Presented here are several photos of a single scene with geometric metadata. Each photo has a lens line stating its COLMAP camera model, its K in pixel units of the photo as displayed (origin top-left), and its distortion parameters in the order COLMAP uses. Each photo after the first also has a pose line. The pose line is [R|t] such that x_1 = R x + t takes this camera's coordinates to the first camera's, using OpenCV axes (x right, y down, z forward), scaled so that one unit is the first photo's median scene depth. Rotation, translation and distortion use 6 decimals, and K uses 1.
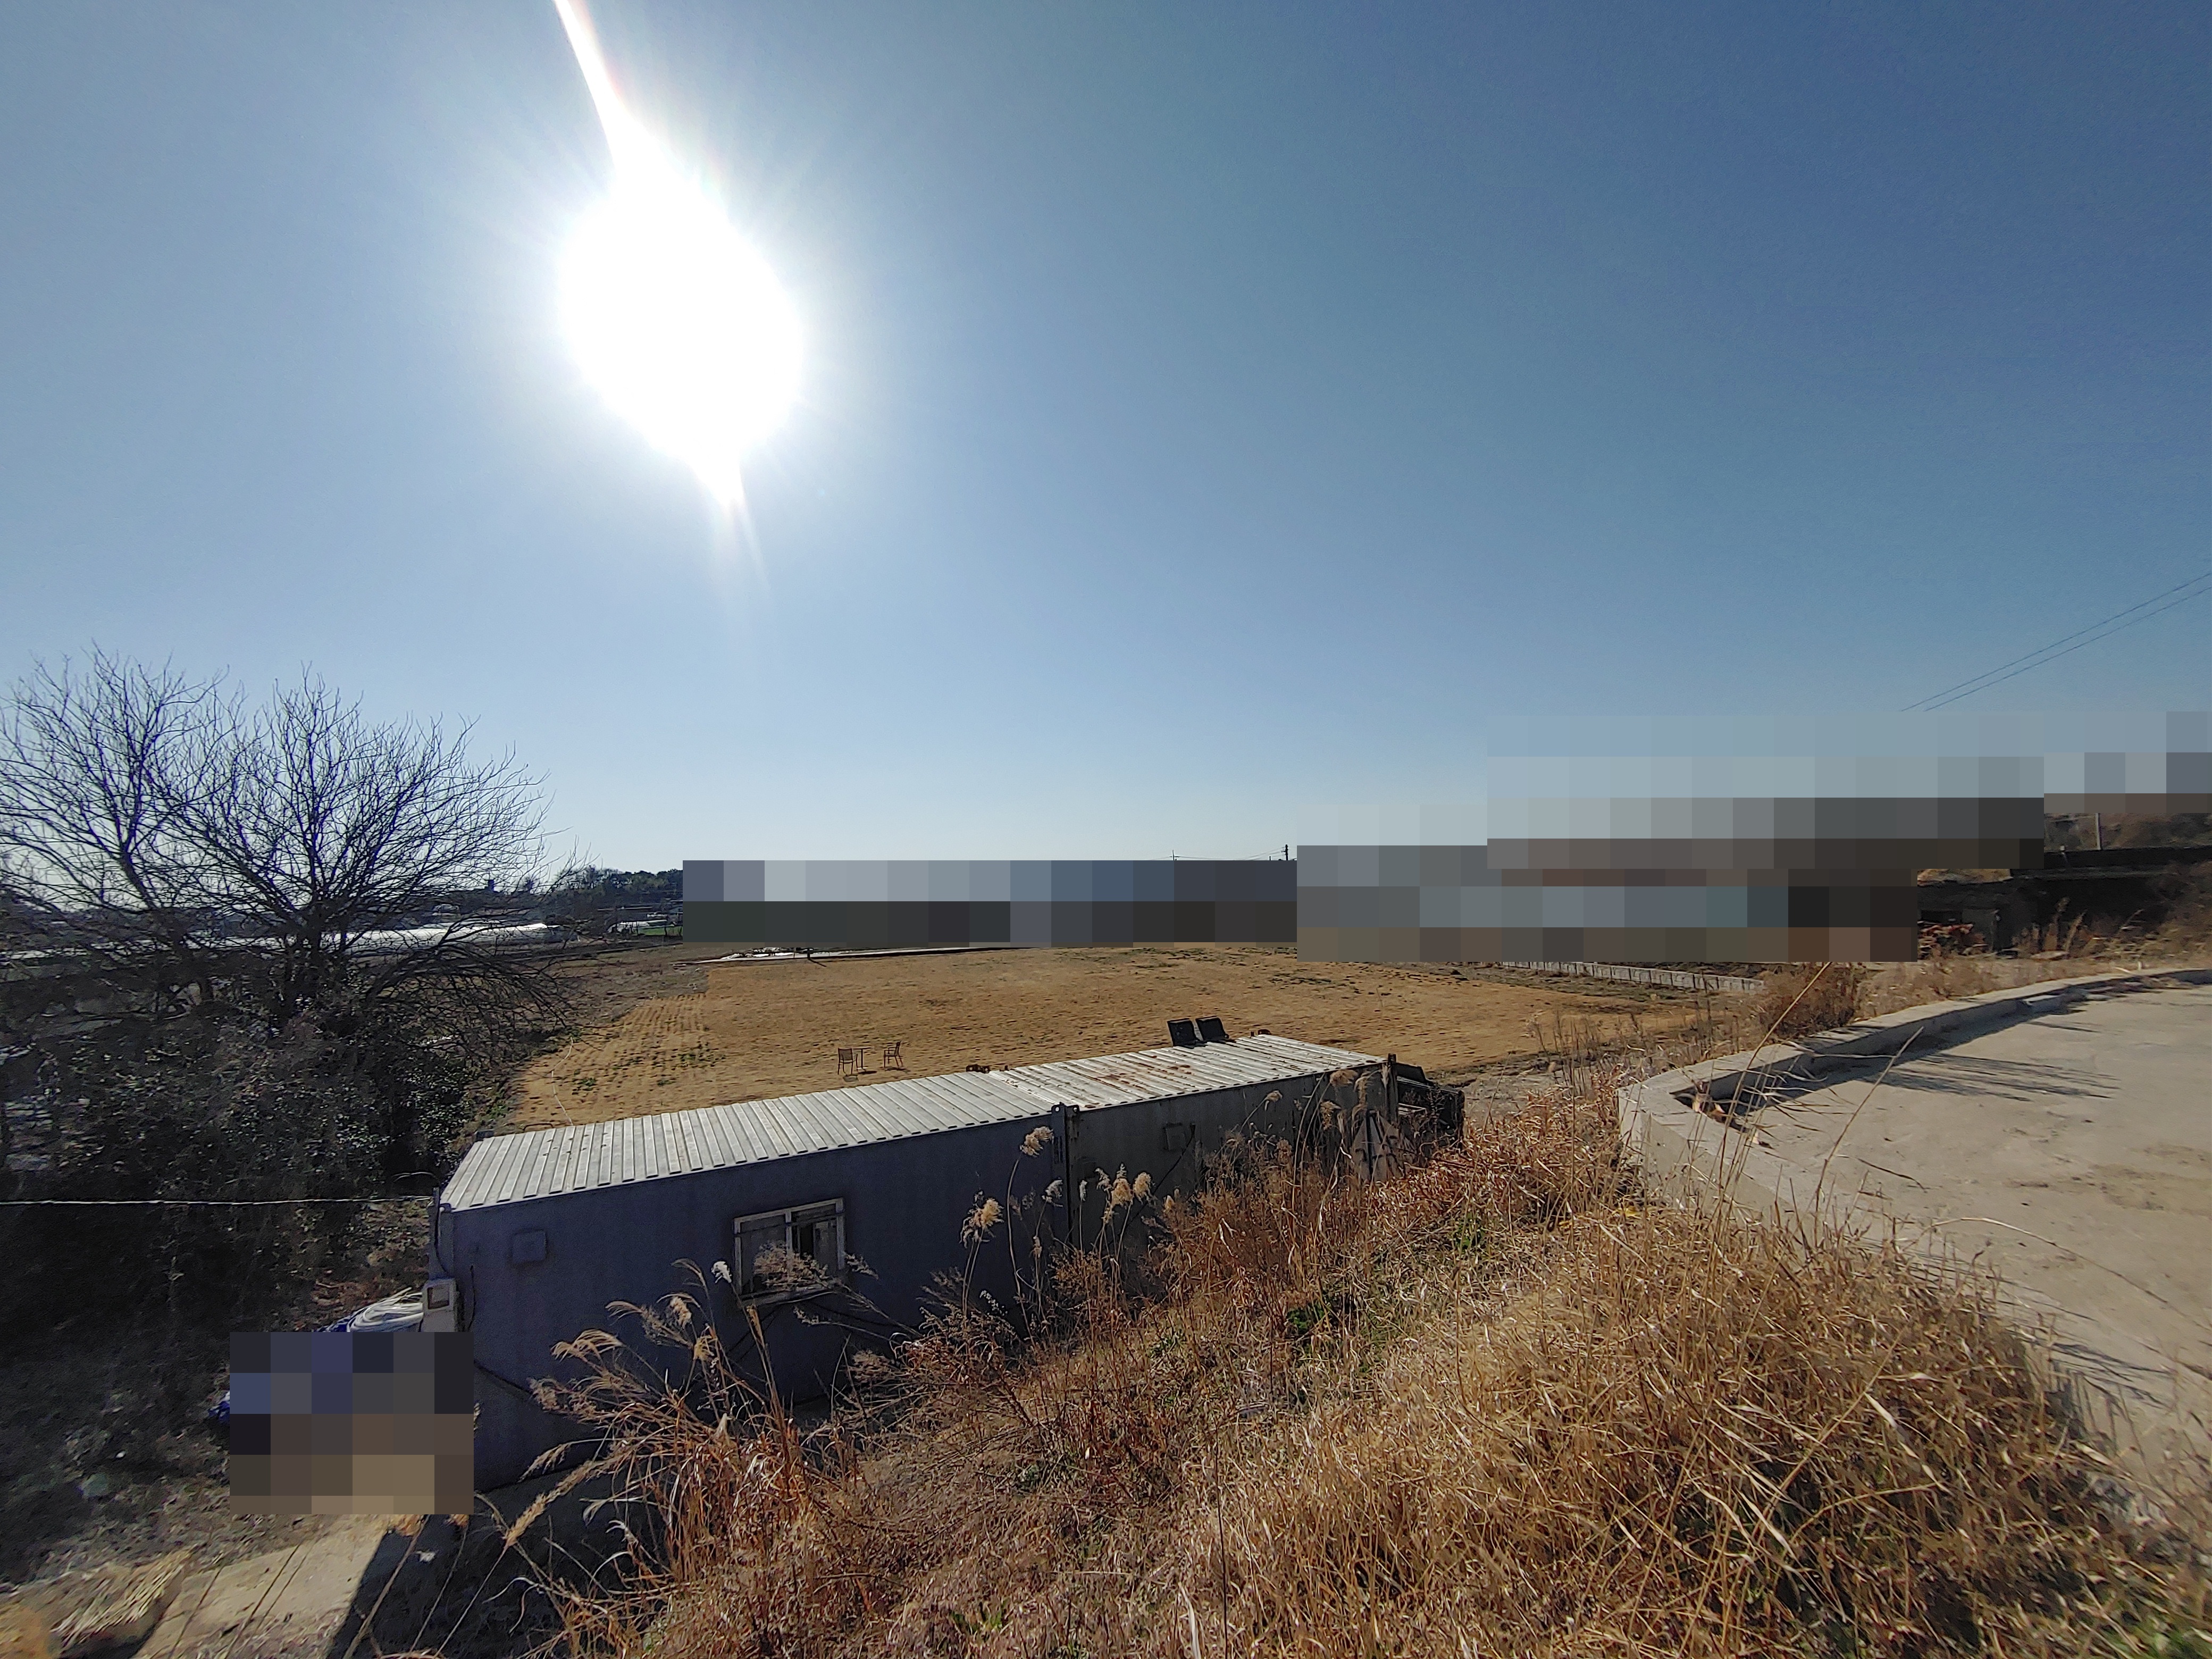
lens RADIAL K [[943.1, 0, 1108.9], [0, 943.1, 879.6], [0, 0, 1]] dist [0.002429, -0.000119]
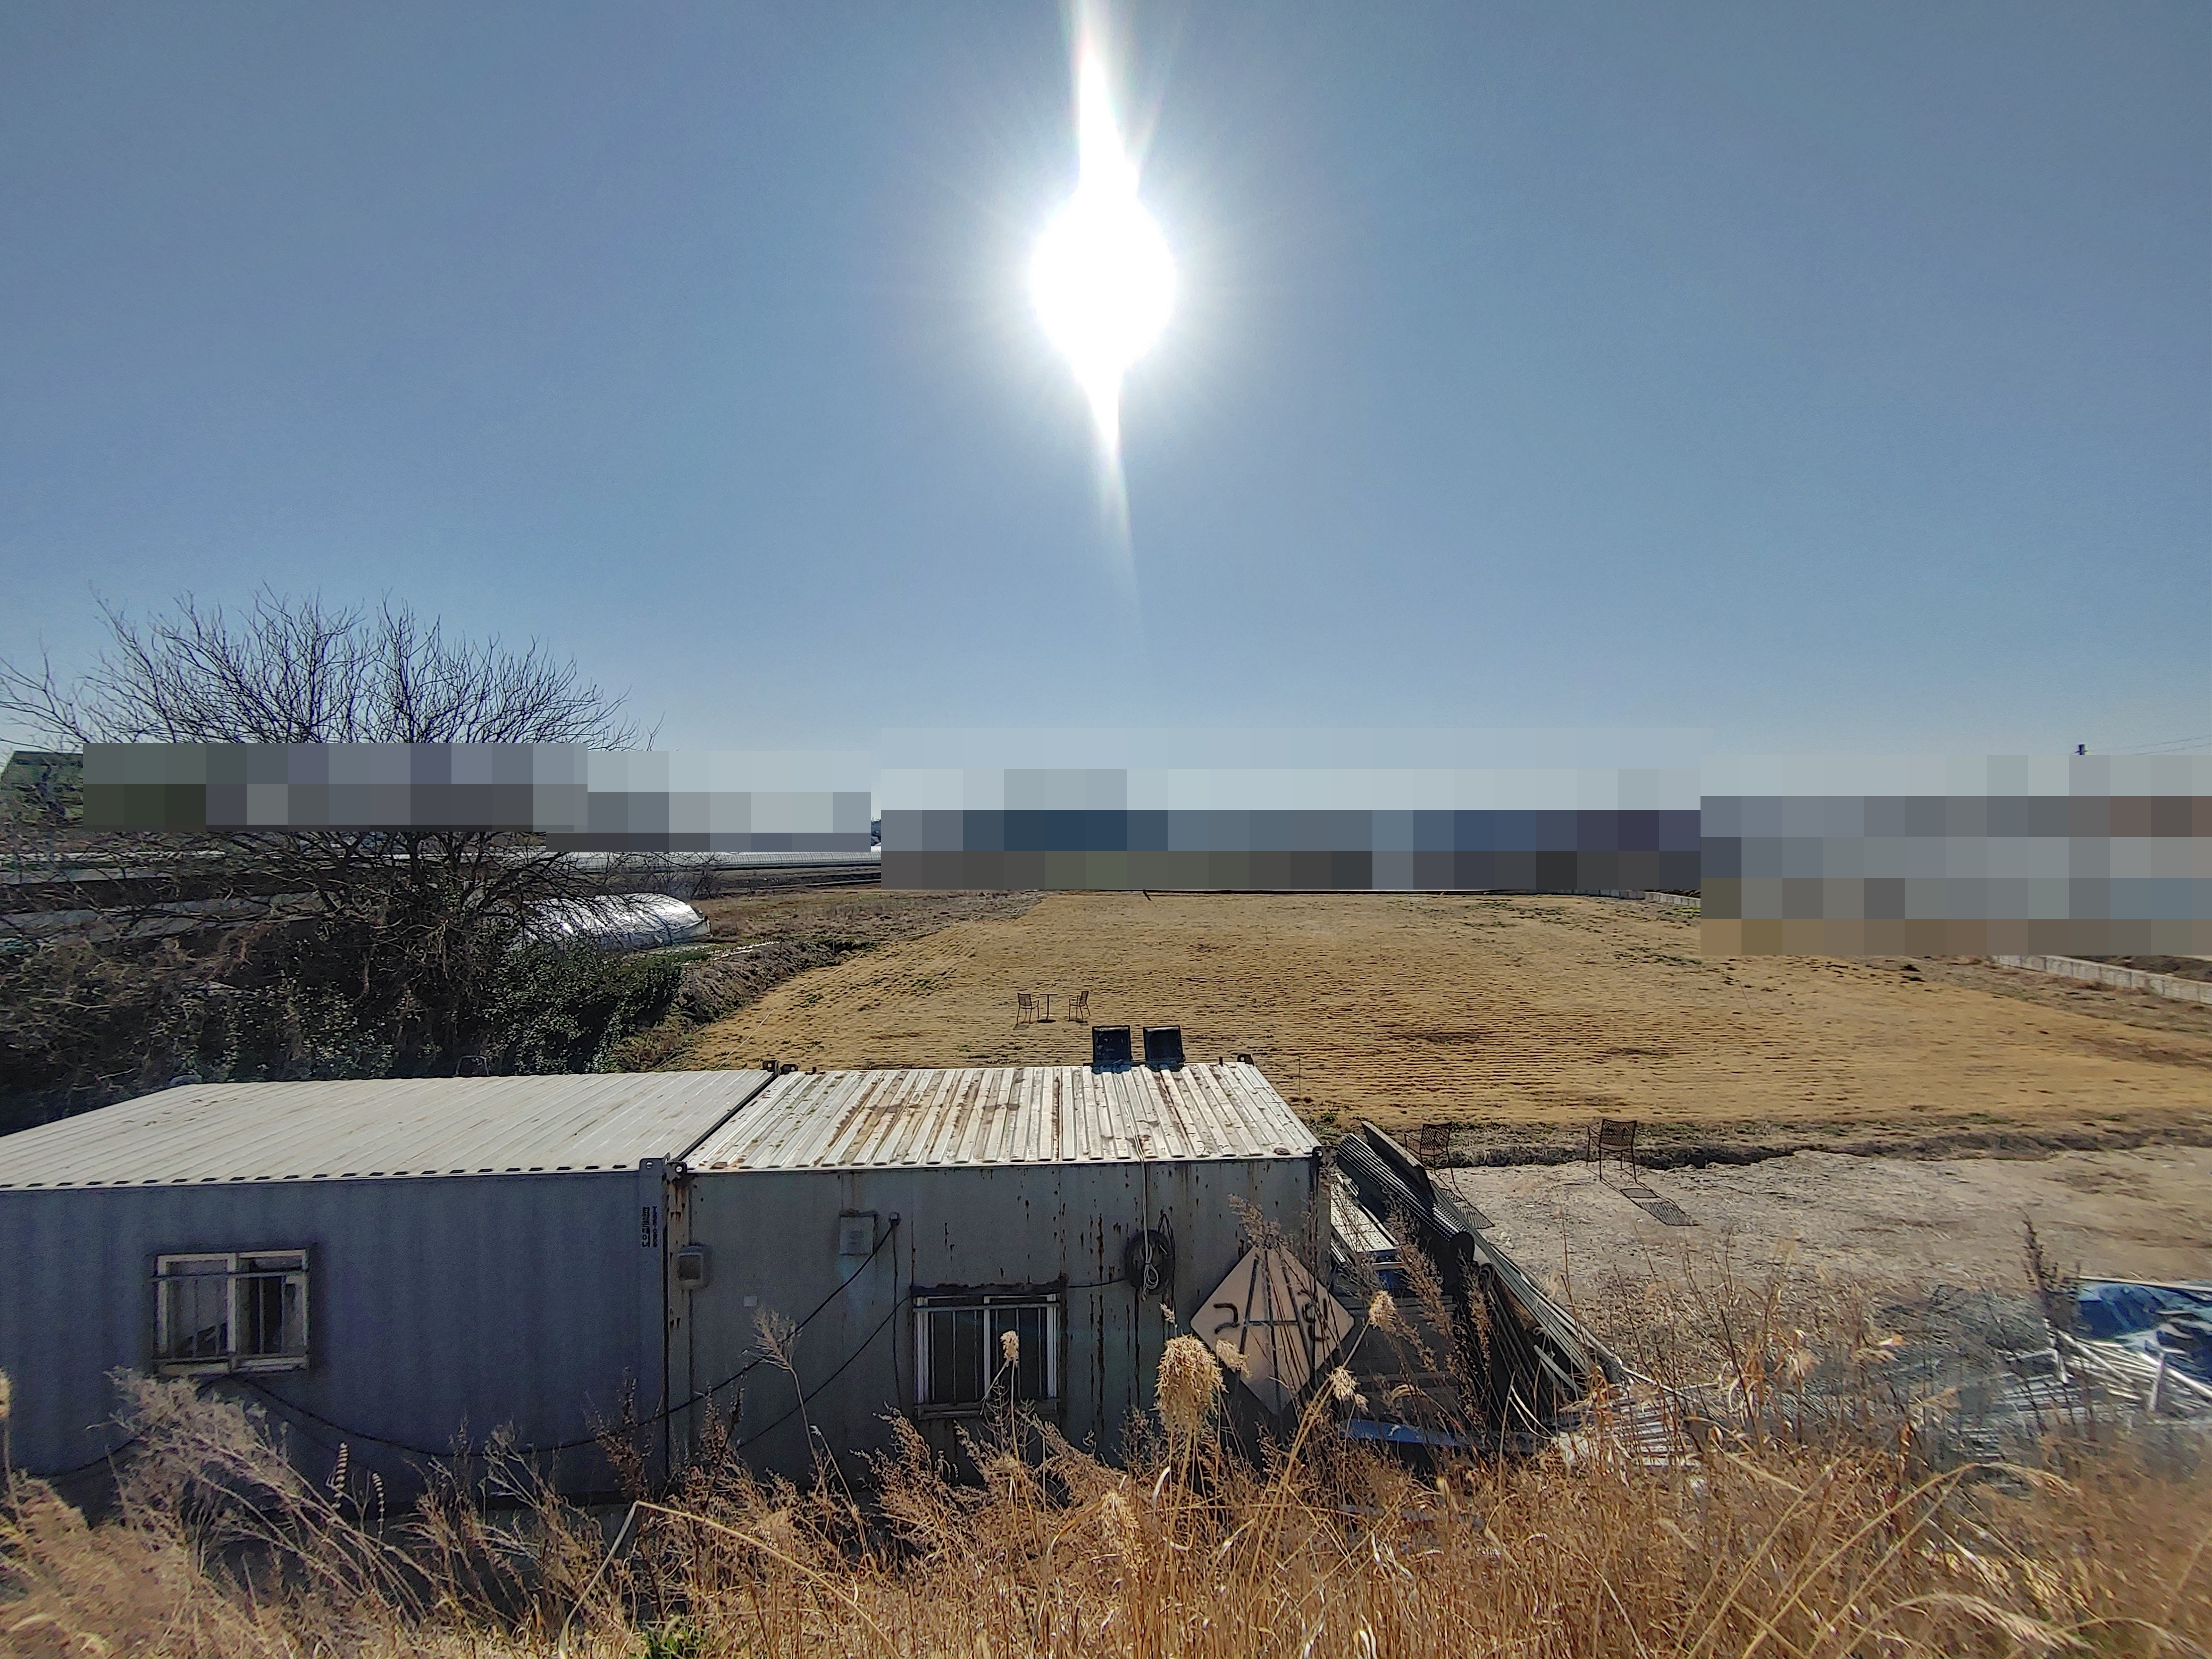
lens RADIAL K [[943.1, 0, 1108.9], [0, 943.1, 879.6], [0, 0, 1]] dist [0.002429, -0.000119]
pose [[0.909692, 0.052447, -0.411959, 0.190531], [-0.024318, 0.997018, 0.073232, -0.005595], [0.414571, -0.056601, 0.908255, 0.204930]]
